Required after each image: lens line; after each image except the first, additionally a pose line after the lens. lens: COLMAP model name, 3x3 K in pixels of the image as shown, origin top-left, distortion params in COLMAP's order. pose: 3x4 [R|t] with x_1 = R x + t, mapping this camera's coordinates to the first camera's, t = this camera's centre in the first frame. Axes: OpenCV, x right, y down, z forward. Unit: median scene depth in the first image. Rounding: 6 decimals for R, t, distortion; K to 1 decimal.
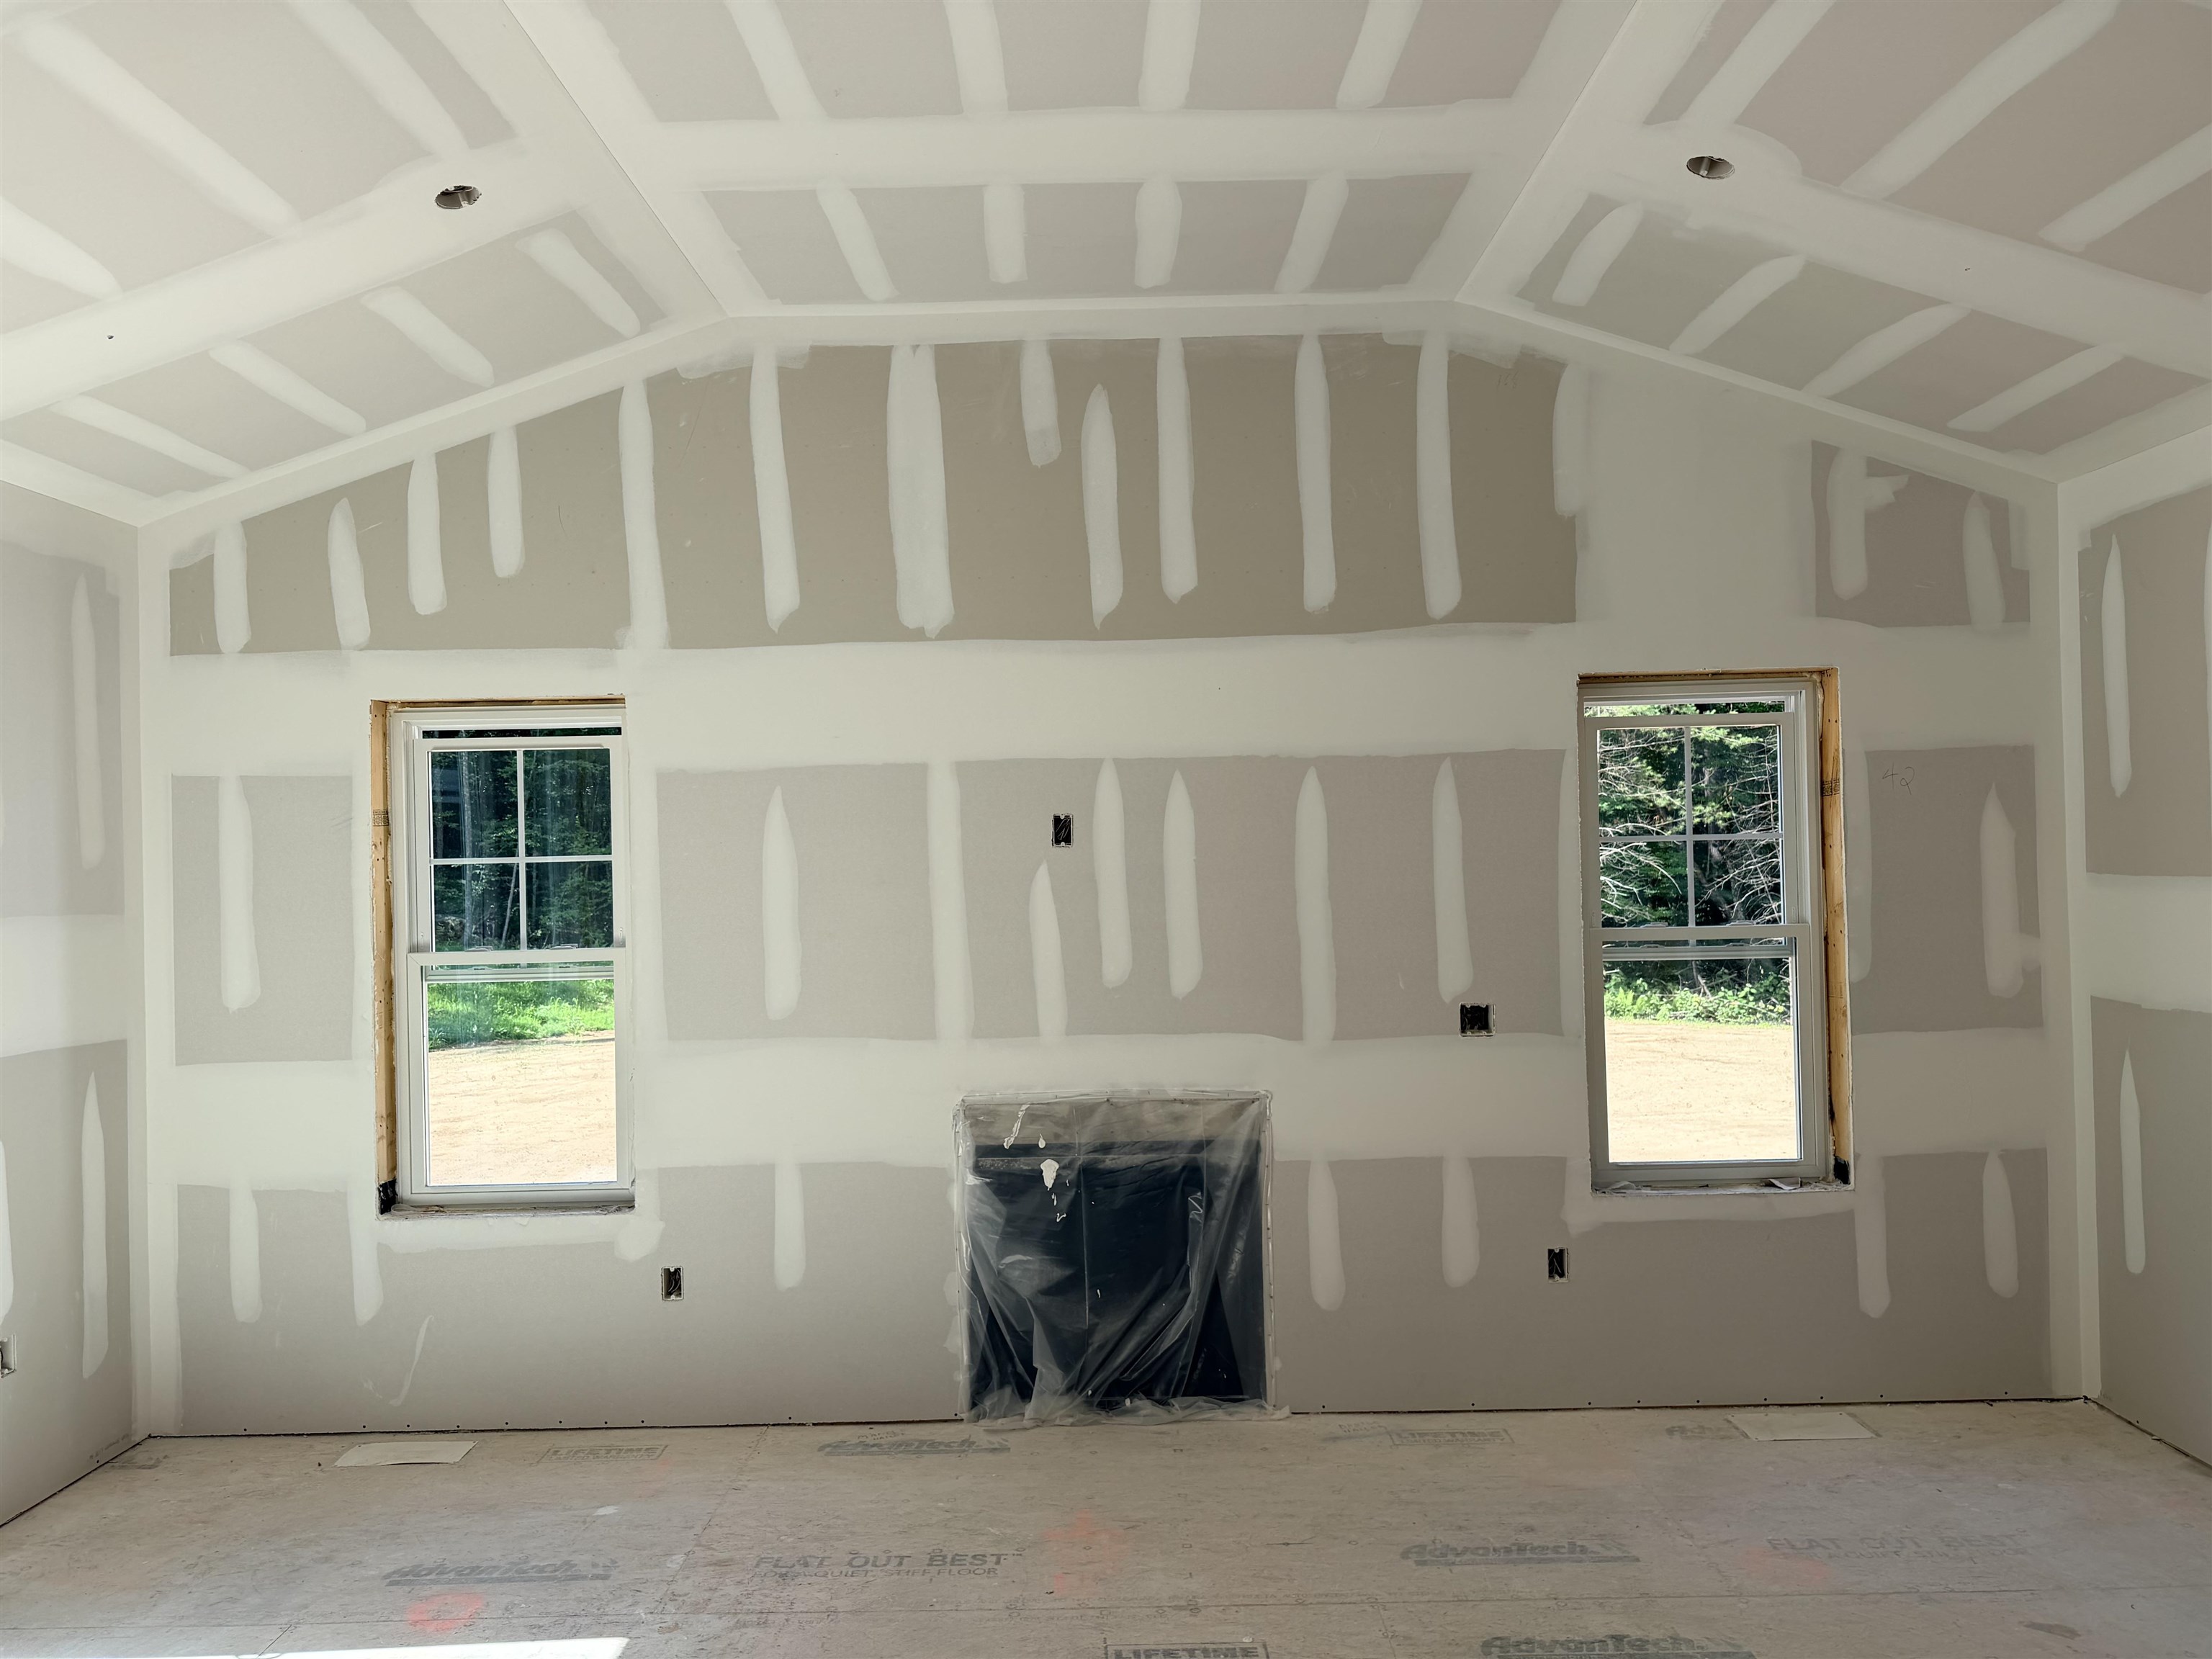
lens RADIAL K [[1549.2, 0, 1115.2], [0, 1549.2, 827.5], [0, 0, 1]] dist [0.106016, -0.148702]
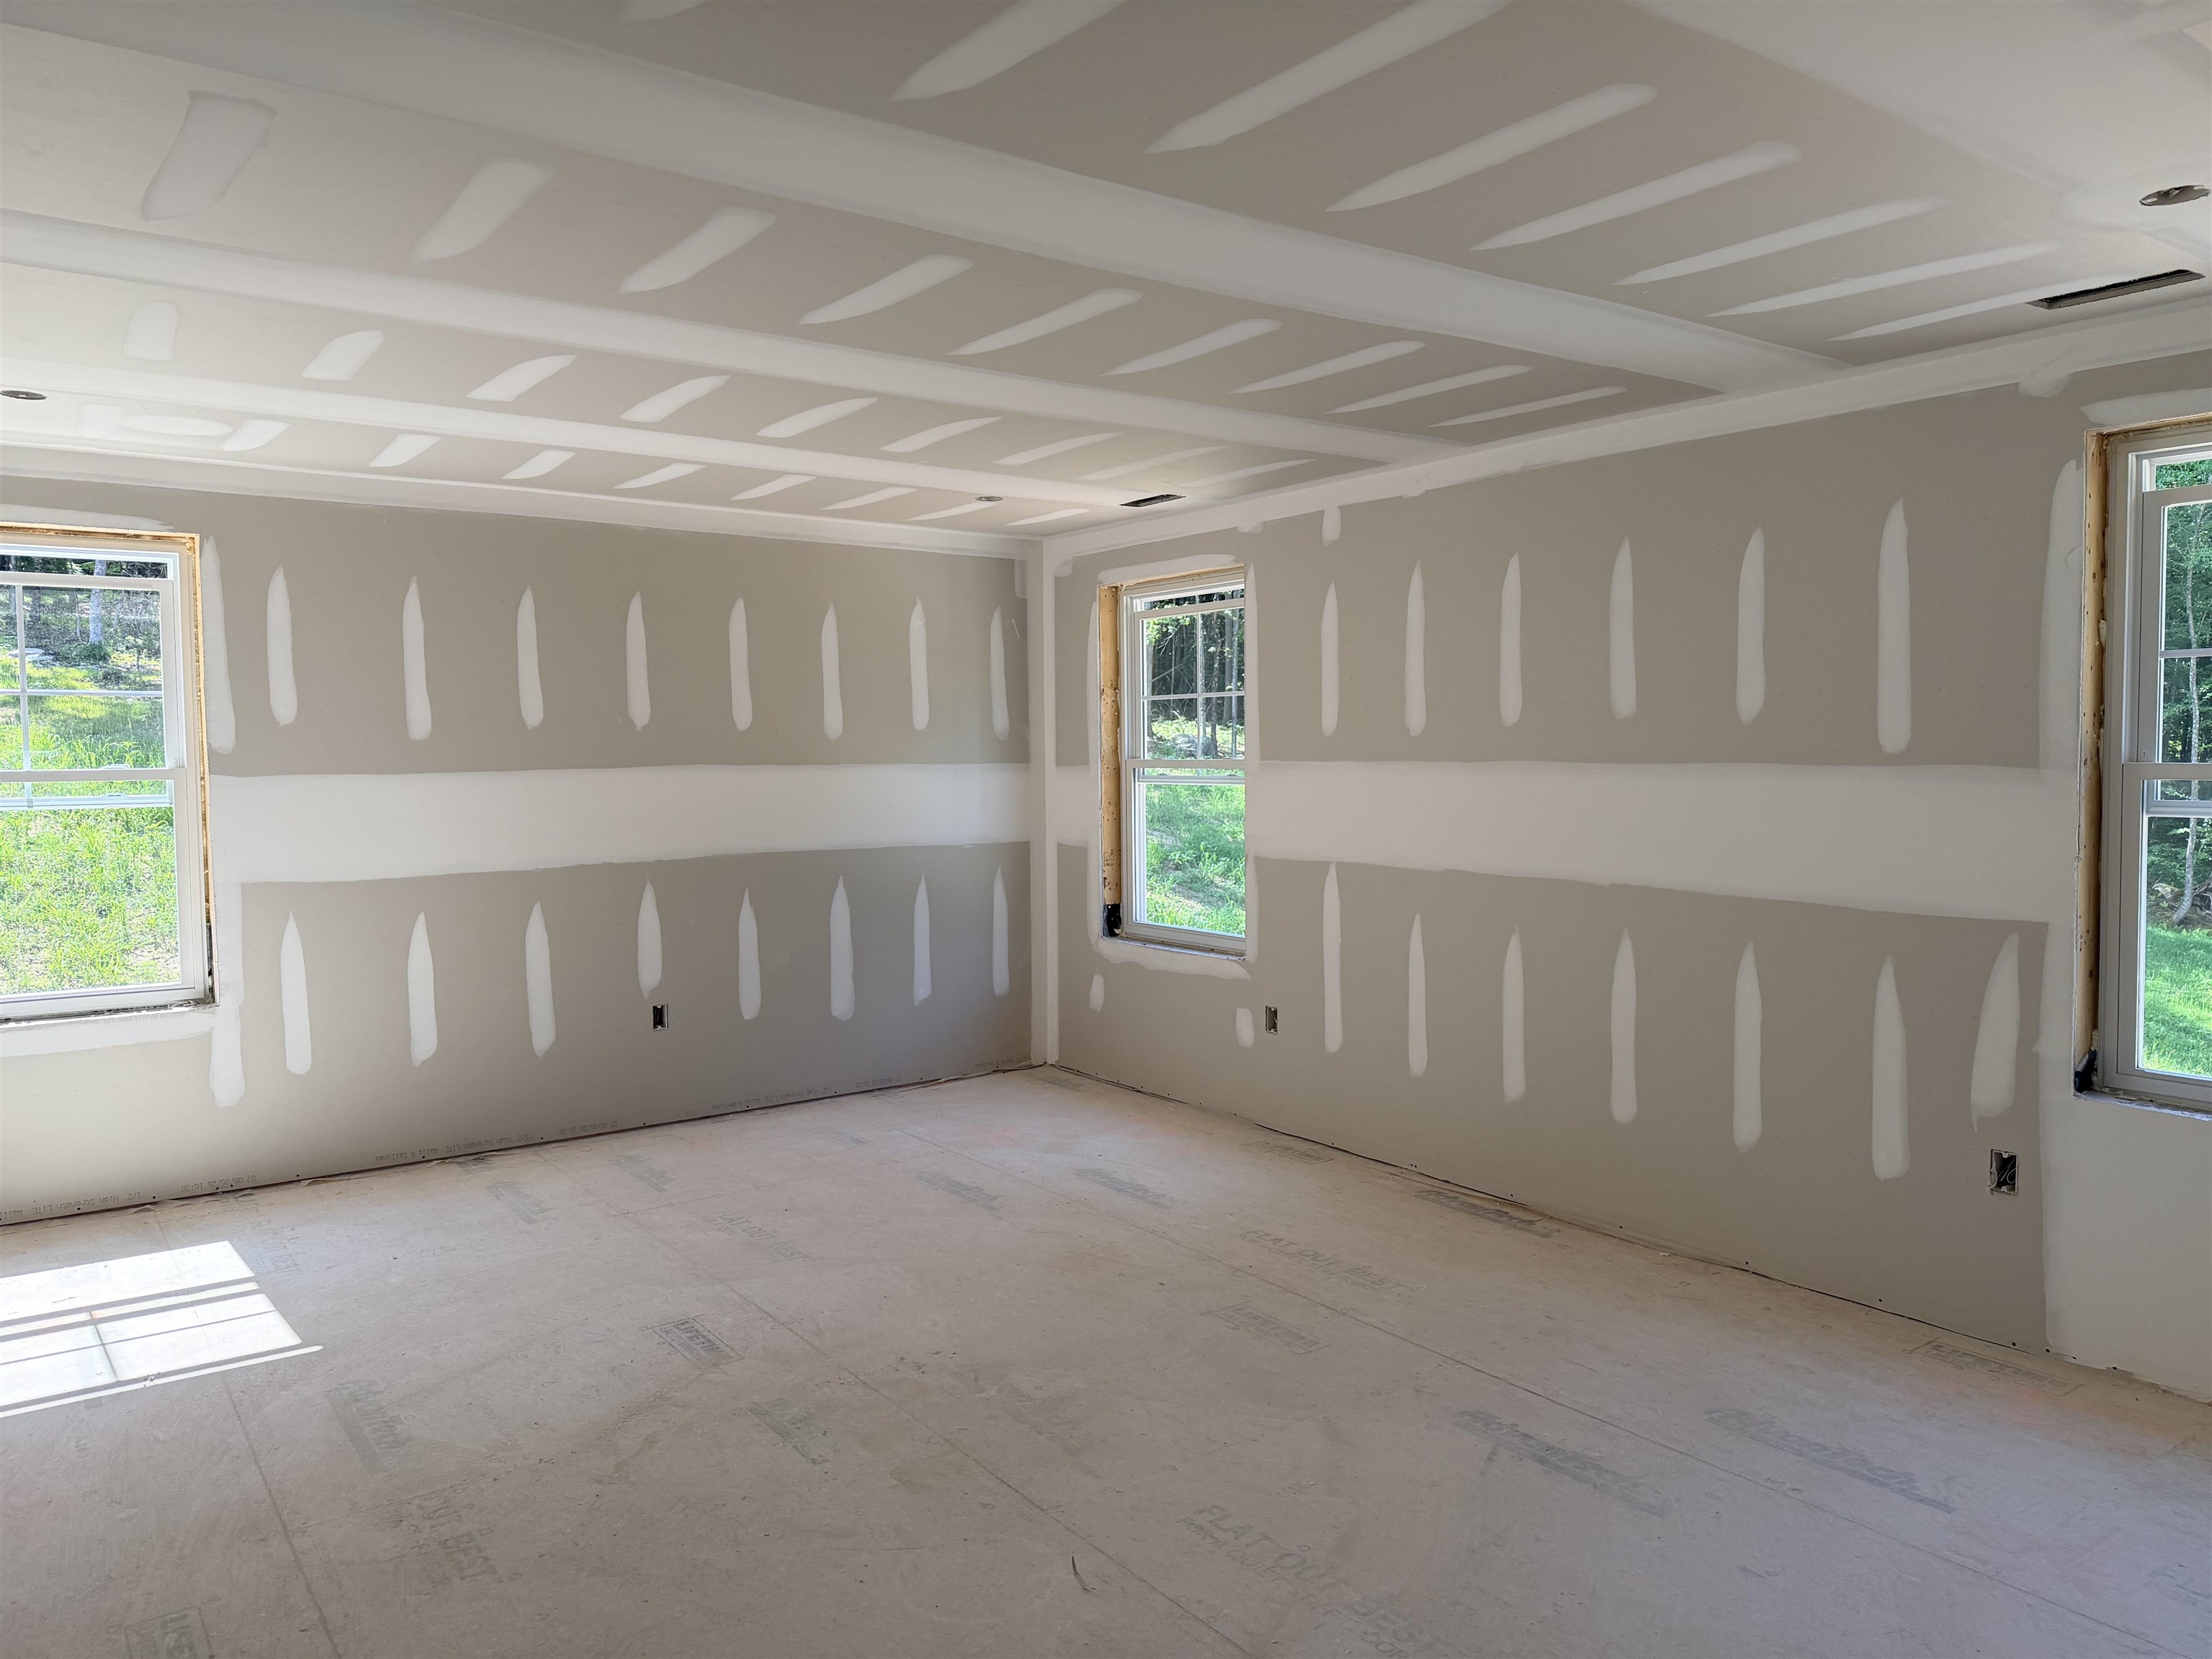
lens RADIAL K [[1549.2, 0, 1115.2], [0, 1549.2, 827.5], [0, 0, 1]] dist [0.106016, -0.148702]
pose [[0.586485, 0.057594, -0.807910, 0.673679], [0.027844, 0.995445, 0.091176, 0.009700], [0.809481, -0.075969, 0.582210, 0.152783]]
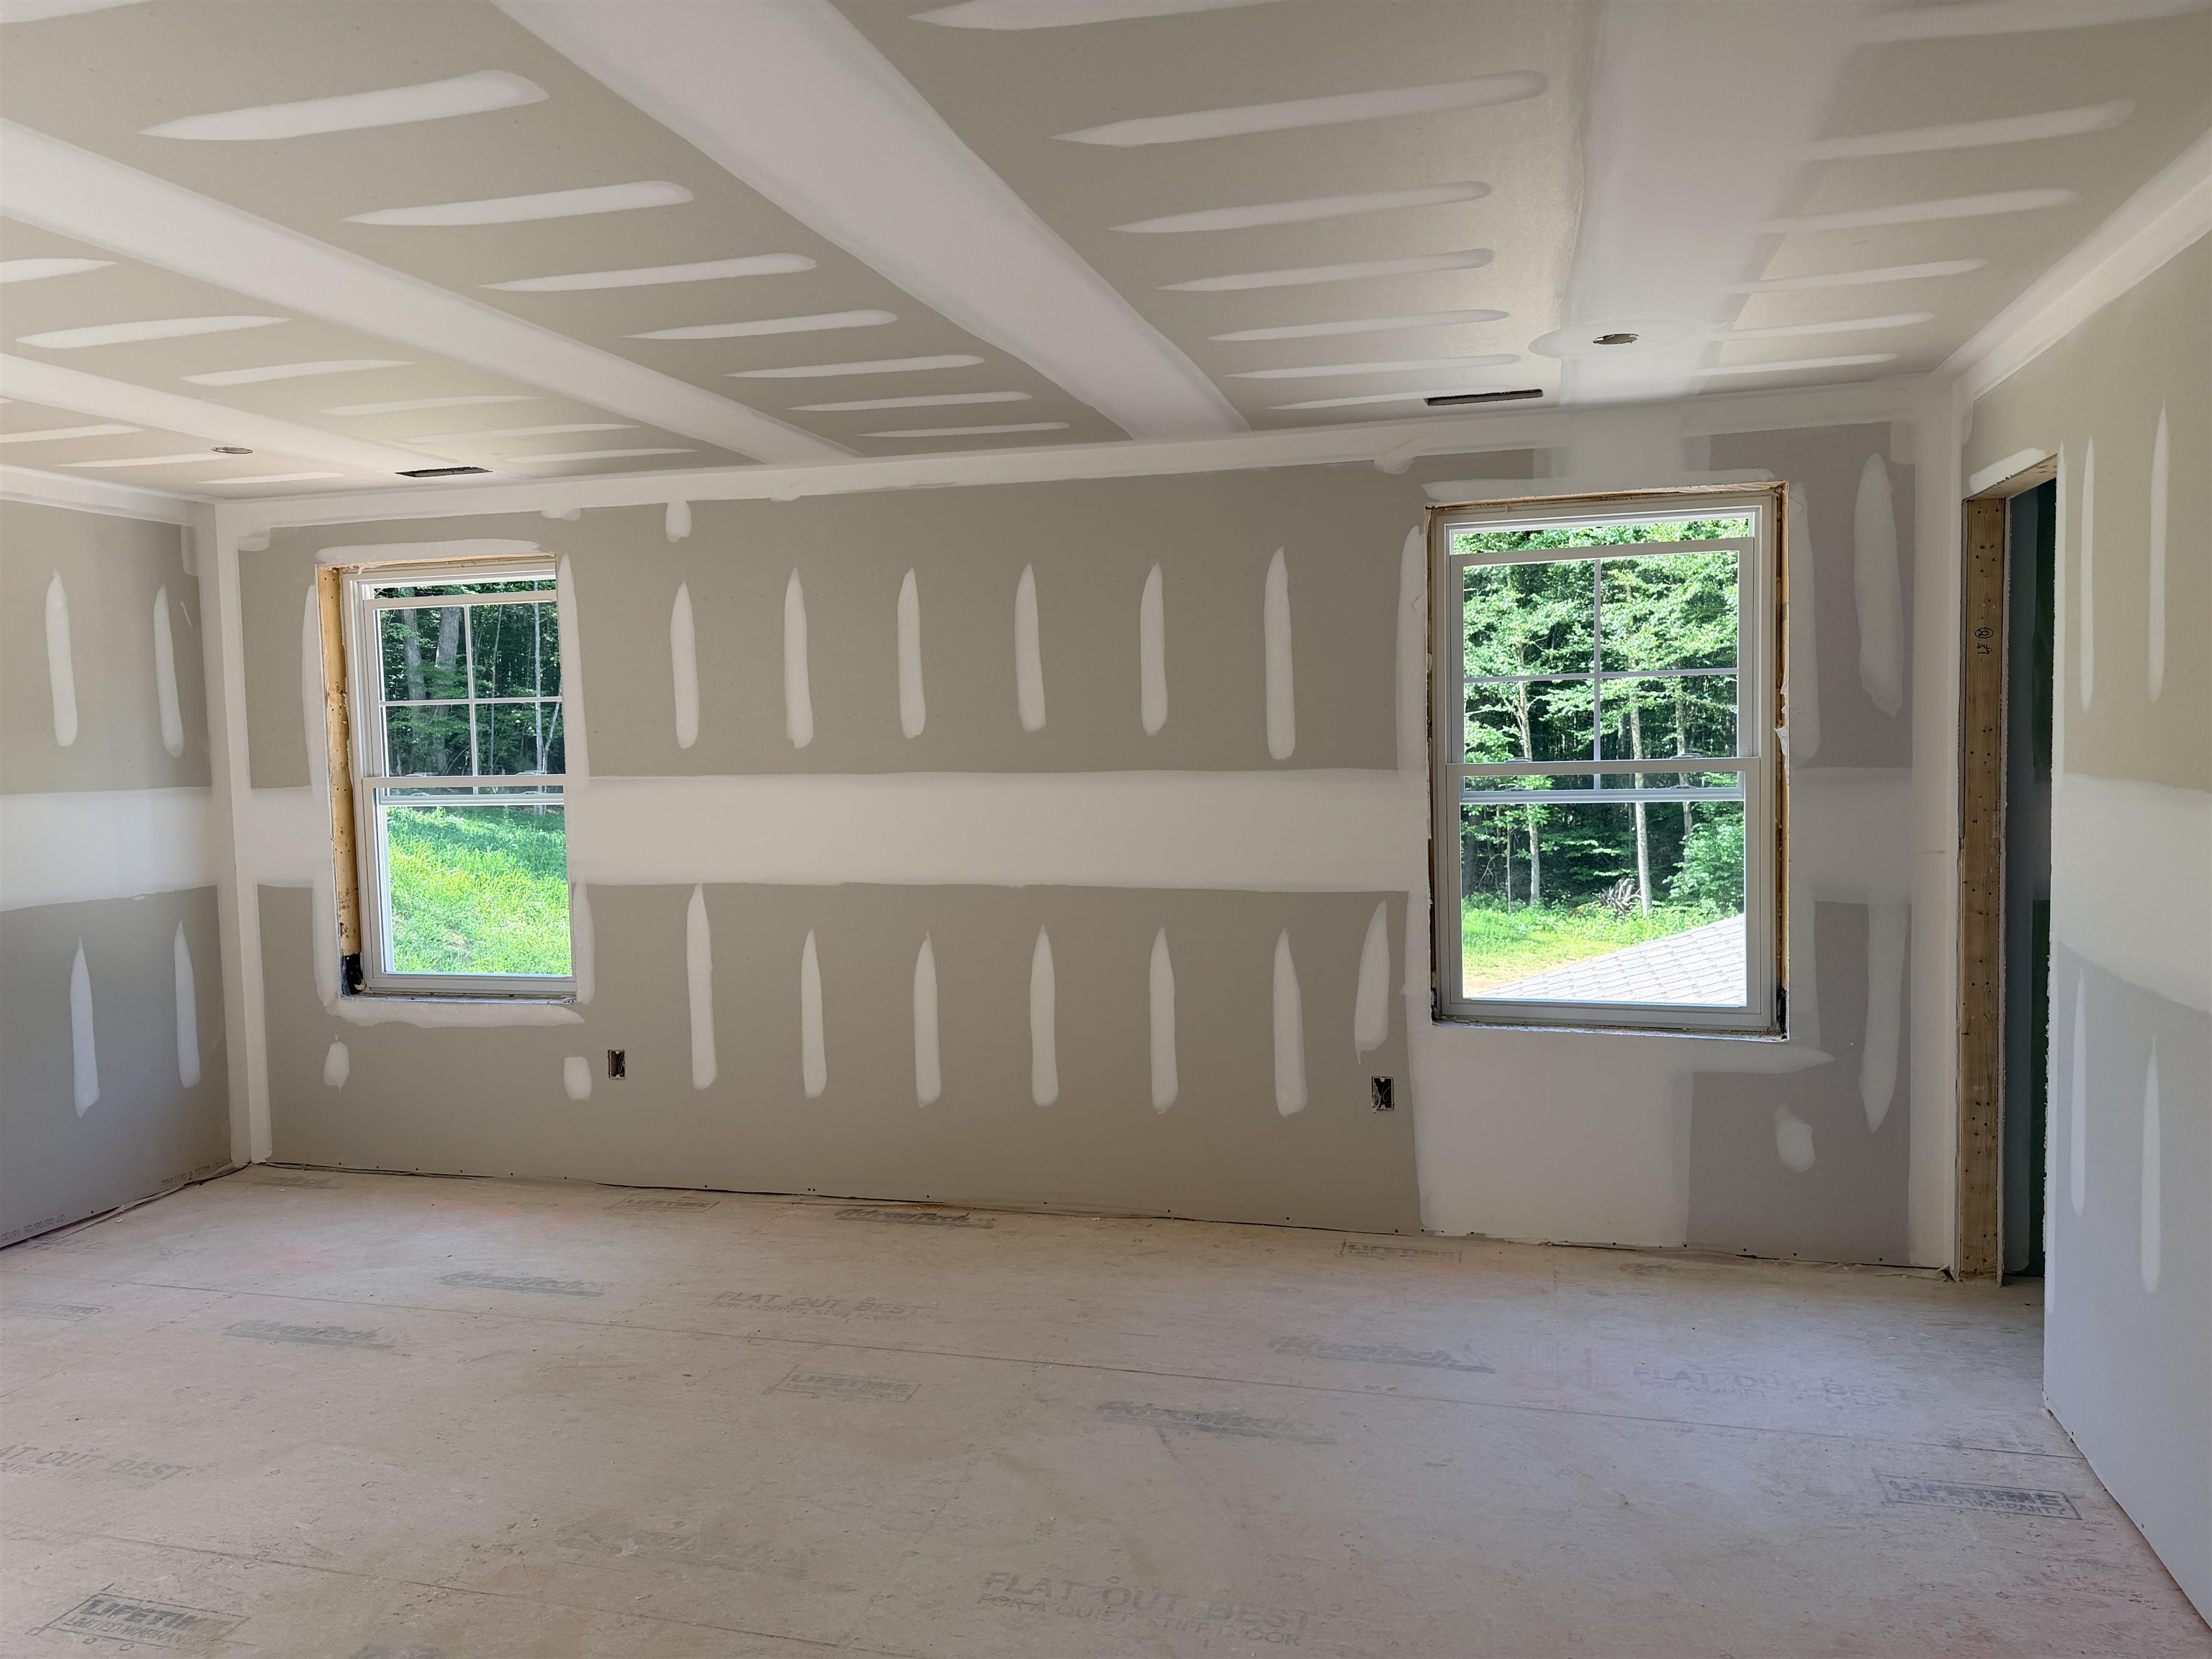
lens RADIAL K [[1549.2, 0, 1115.2], [0, 1549.2, 827.5], [0, 0, 1]] dist [0.106016, -0.148702]
pose [[0.964570, 0.016395, -0.263316, 0.401585], [0.012396, 0.994148, 0.107309, -0.005732], [0.263535, -0.106771, 0.958723, 0.002274]]
